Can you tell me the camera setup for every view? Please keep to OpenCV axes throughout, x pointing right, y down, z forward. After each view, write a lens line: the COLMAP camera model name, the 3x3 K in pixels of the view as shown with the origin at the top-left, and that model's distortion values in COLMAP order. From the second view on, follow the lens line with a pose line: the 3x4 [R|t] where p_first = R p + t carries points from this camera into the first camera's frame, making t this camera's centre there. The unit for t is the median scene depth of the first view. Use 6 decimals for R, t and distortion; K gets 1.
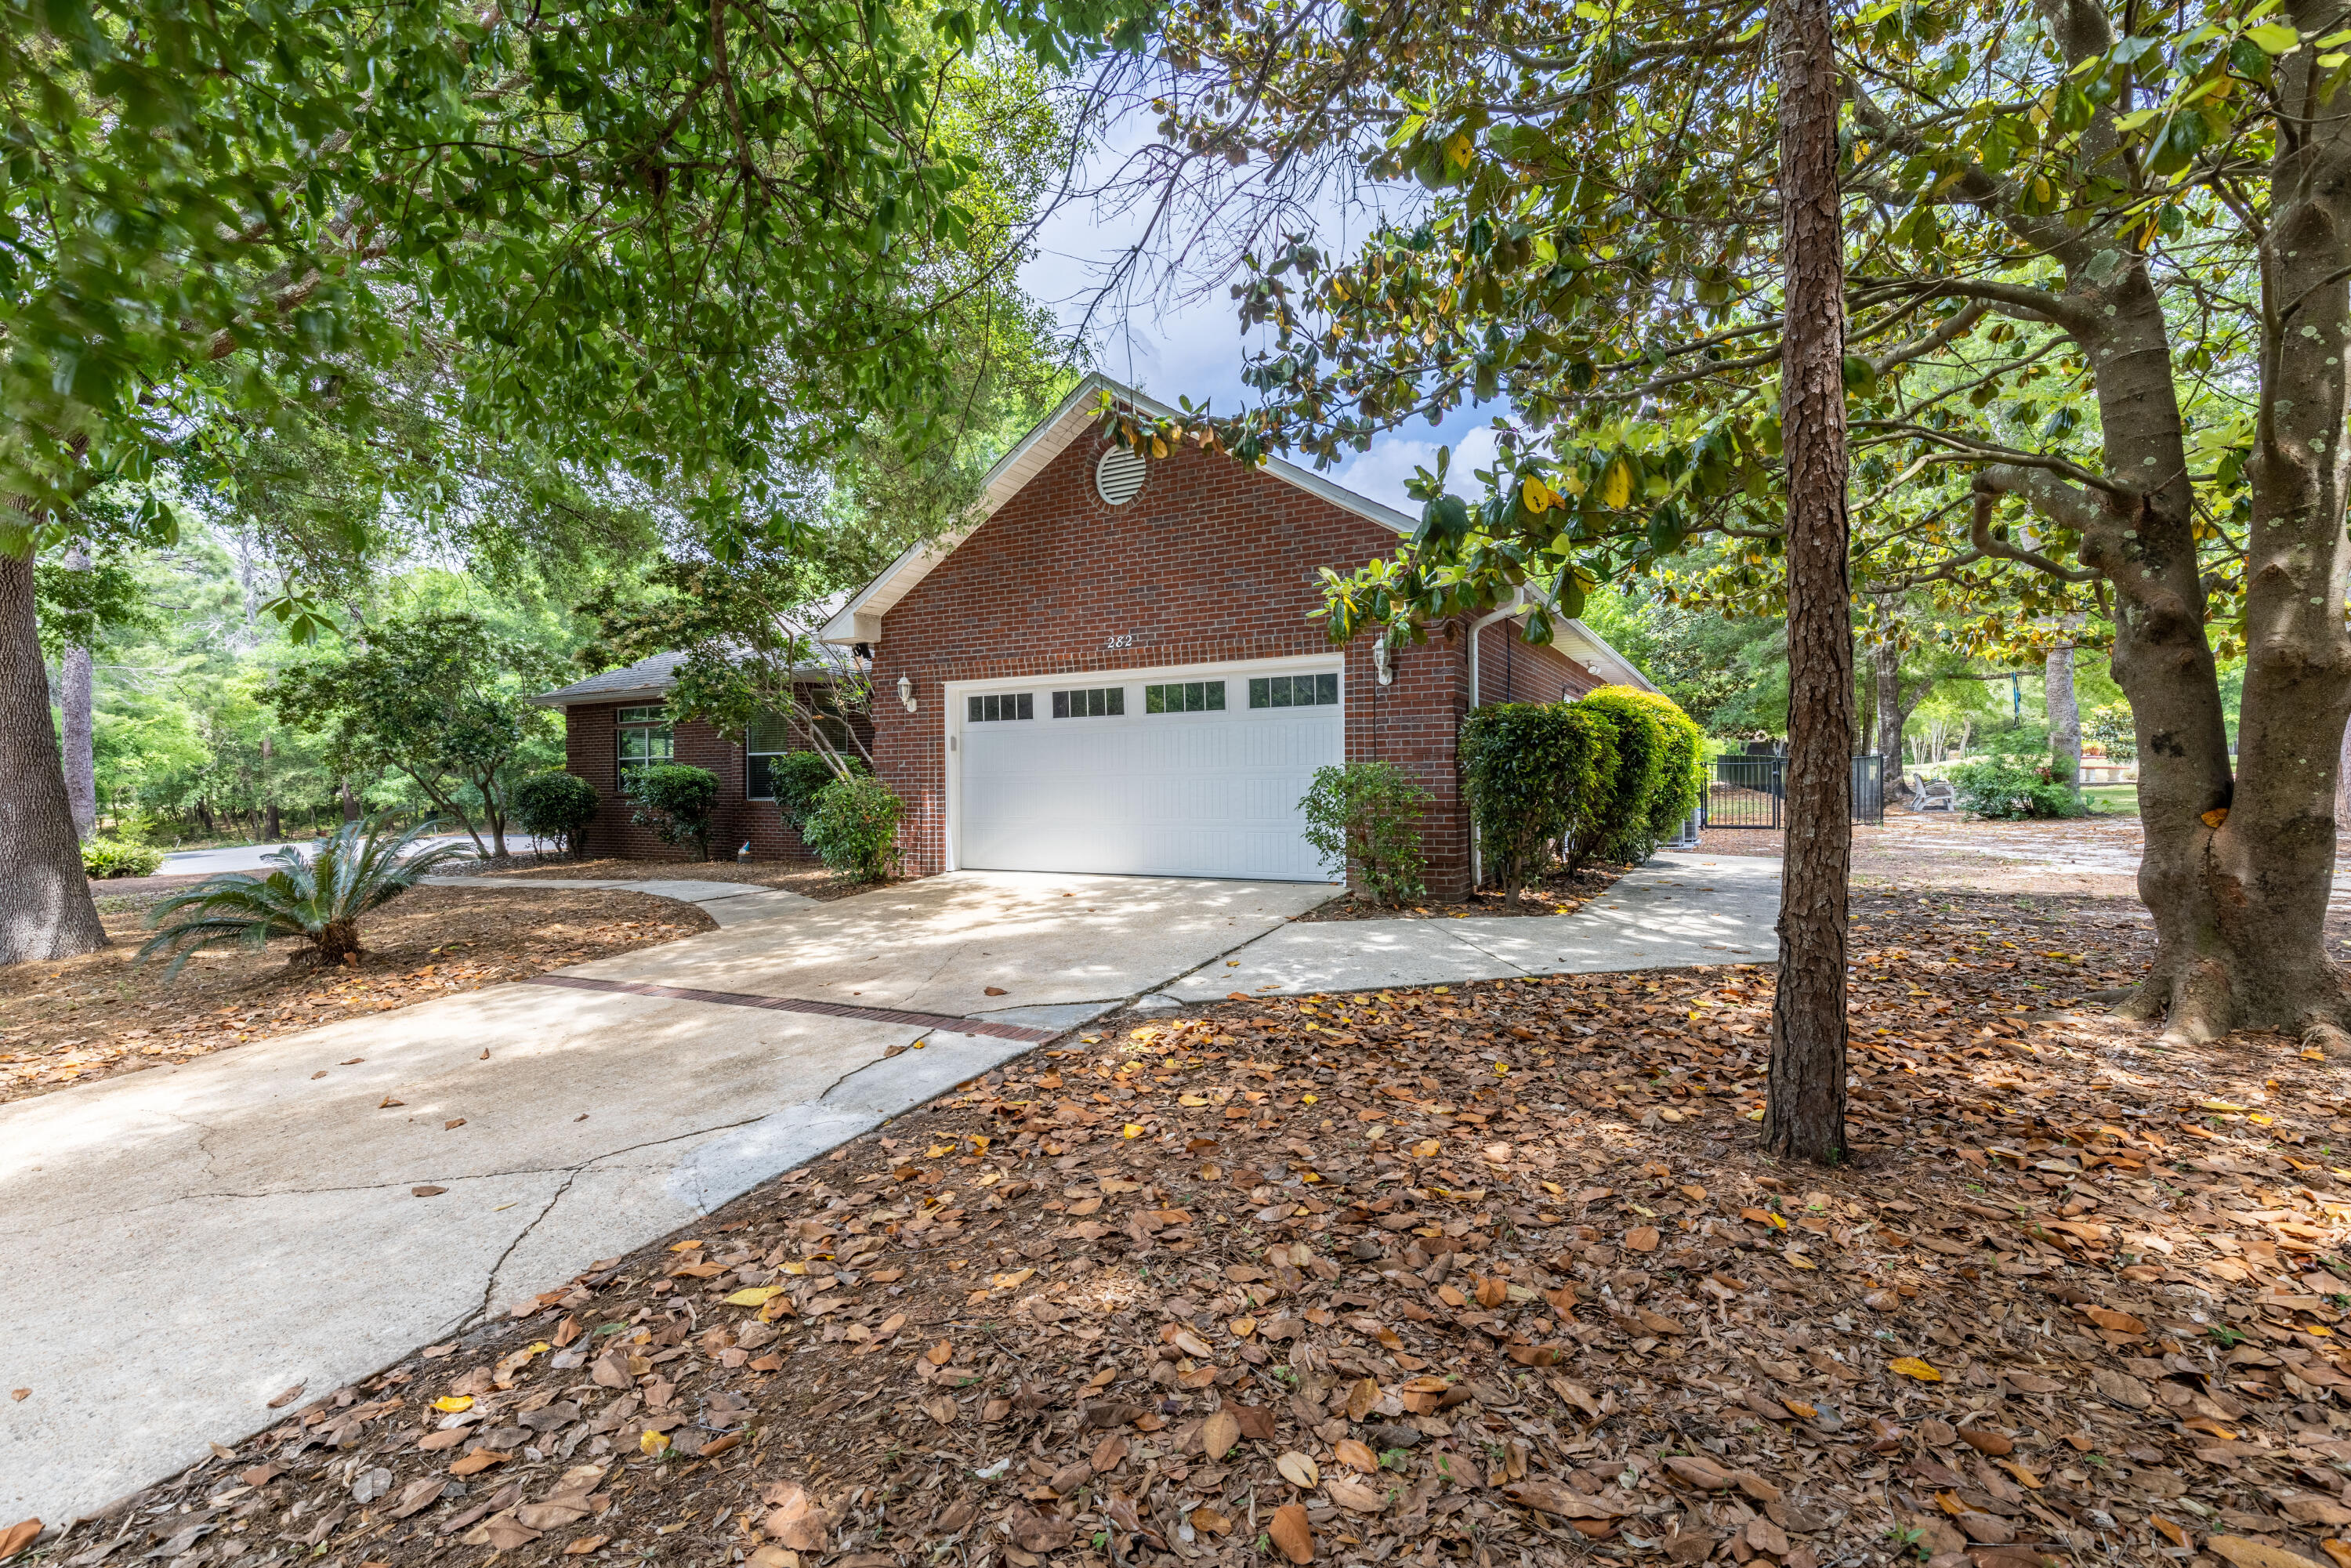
lens RADIAL K [[1074.3, 0, 1176.6], [0, 1074.3, 787.4], [0, 0, 1]] dist [0.005371, 0.000405]
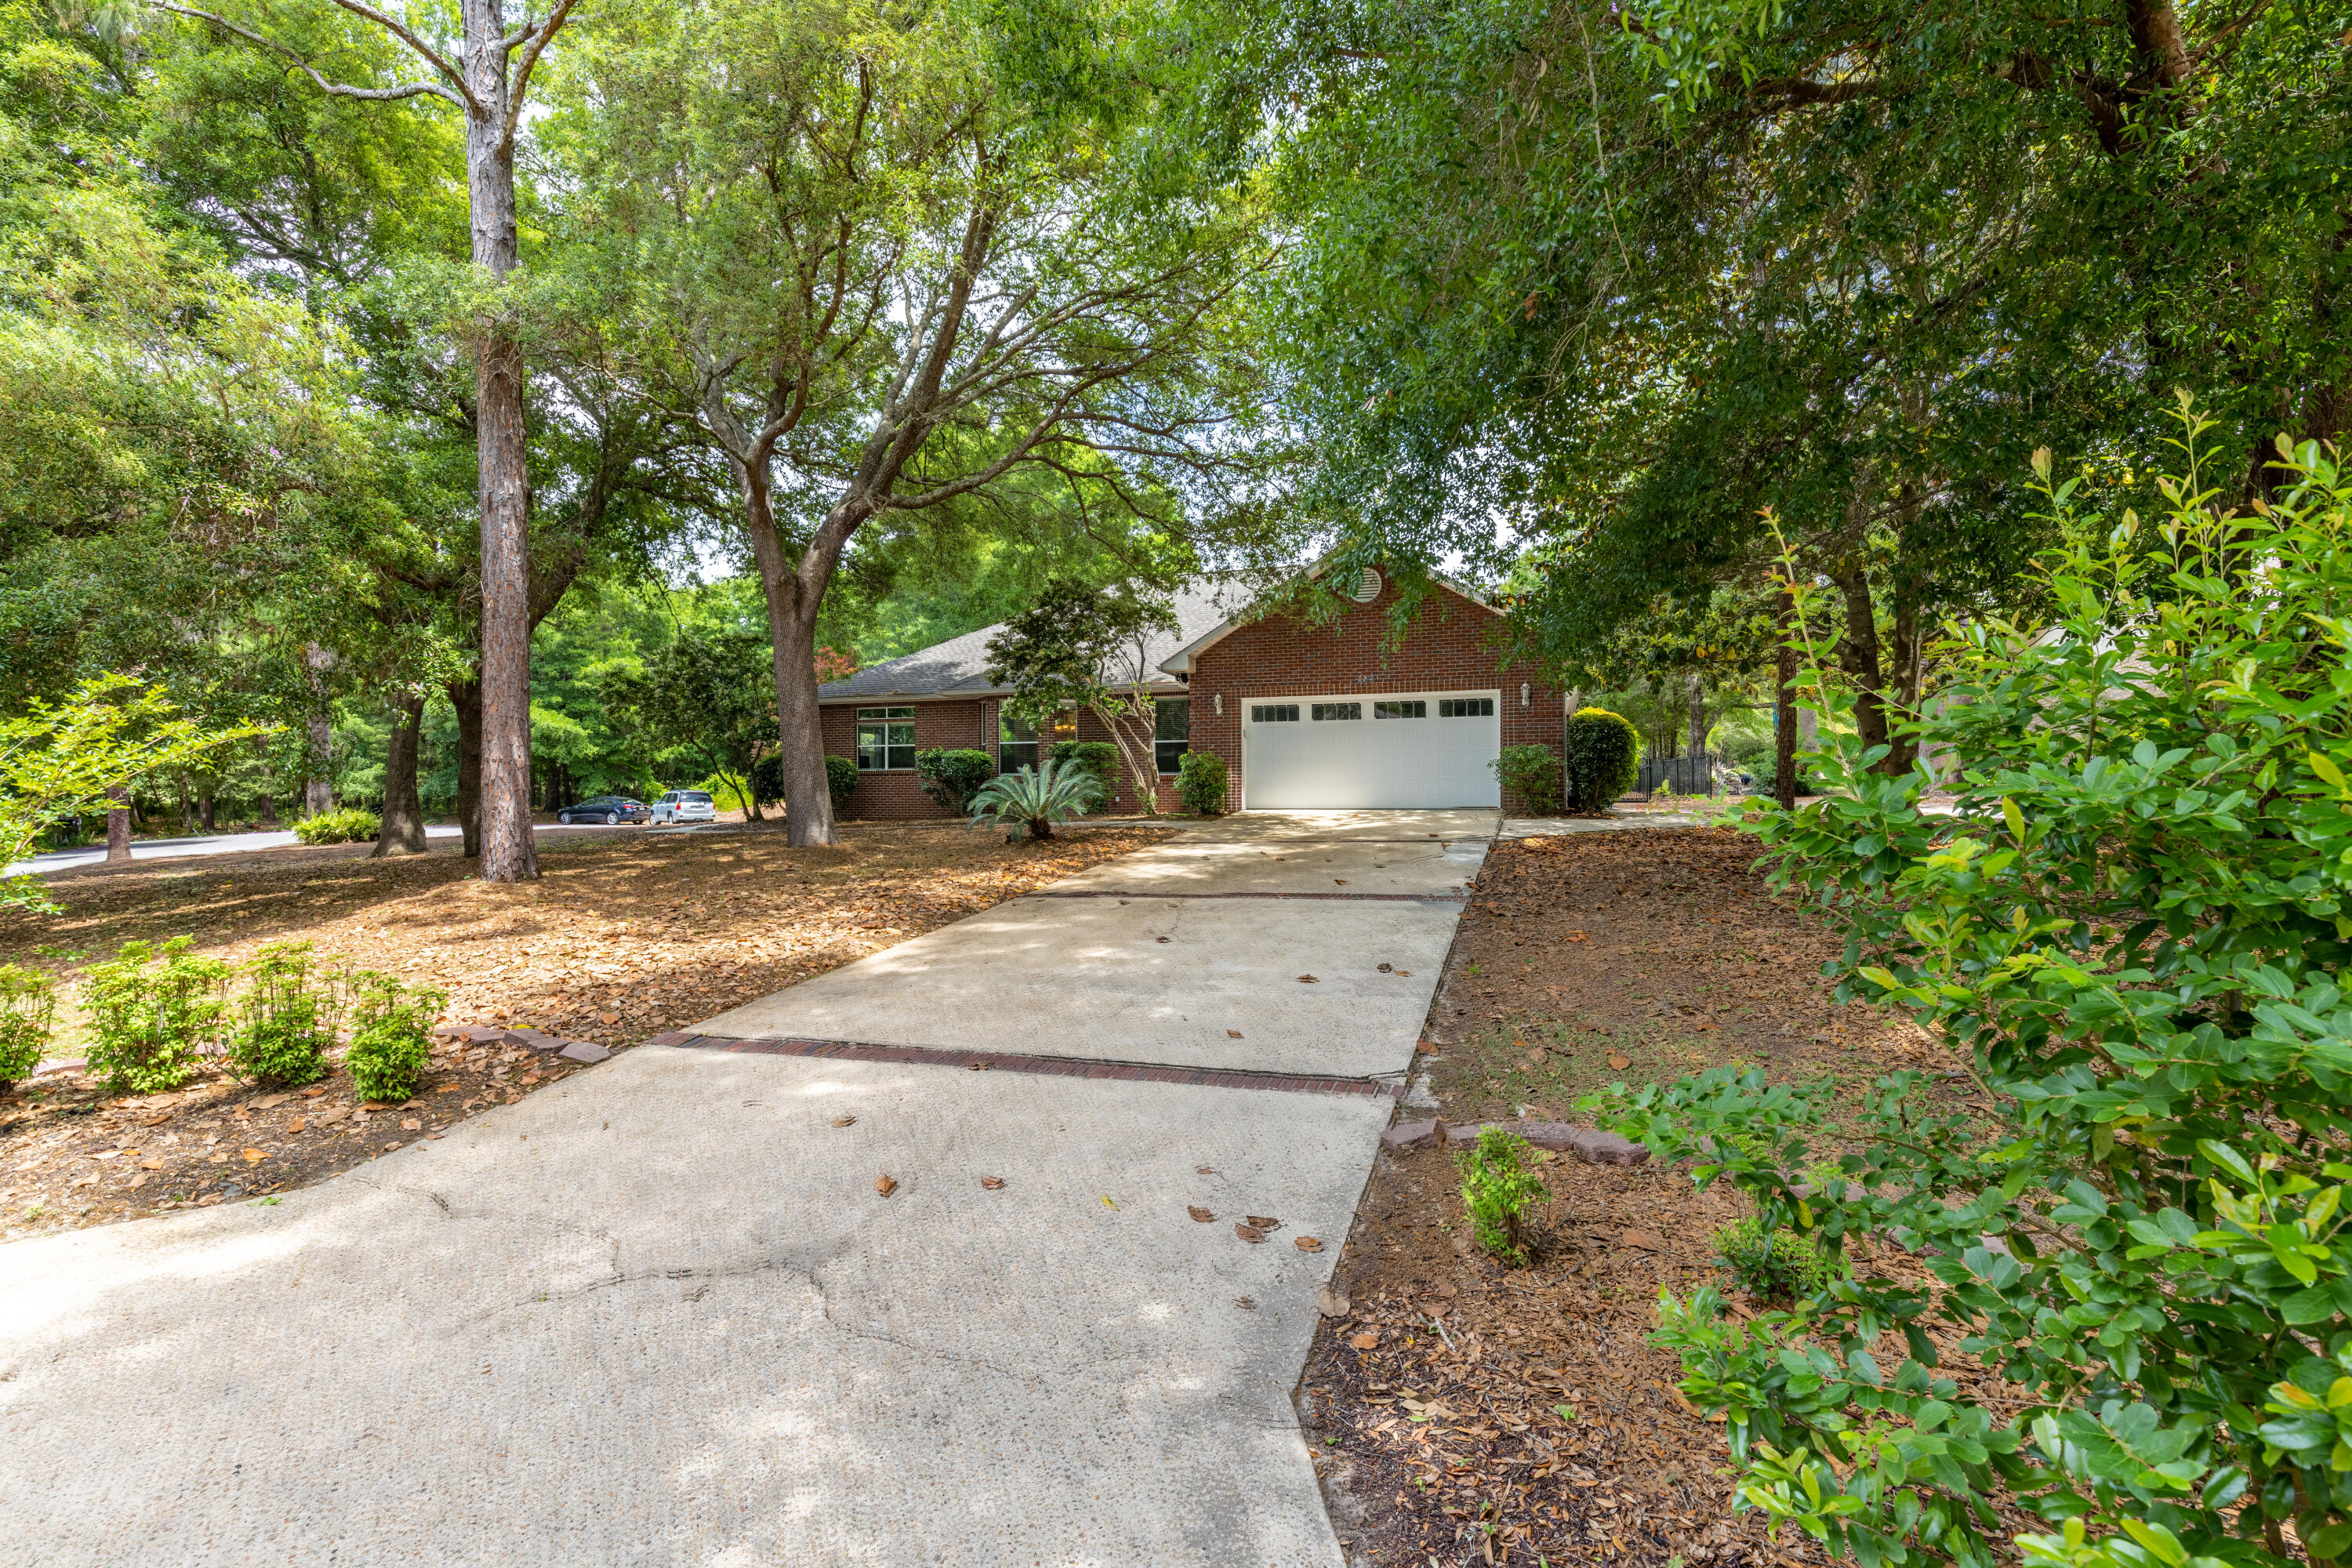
lens RADIAL K [[1074.8, 0, 1175.0], [0, 1074.8, 785.5], [0, 0, 1]] dist [0.005371, 0.000405]
pose [[0.983506, 0.008269, 0.180686, -0.688940], [-0.006039, 0.999899, -0.012885, 0.070295], [-0.180774, 0.011582, 0.983456, -0.722526]]
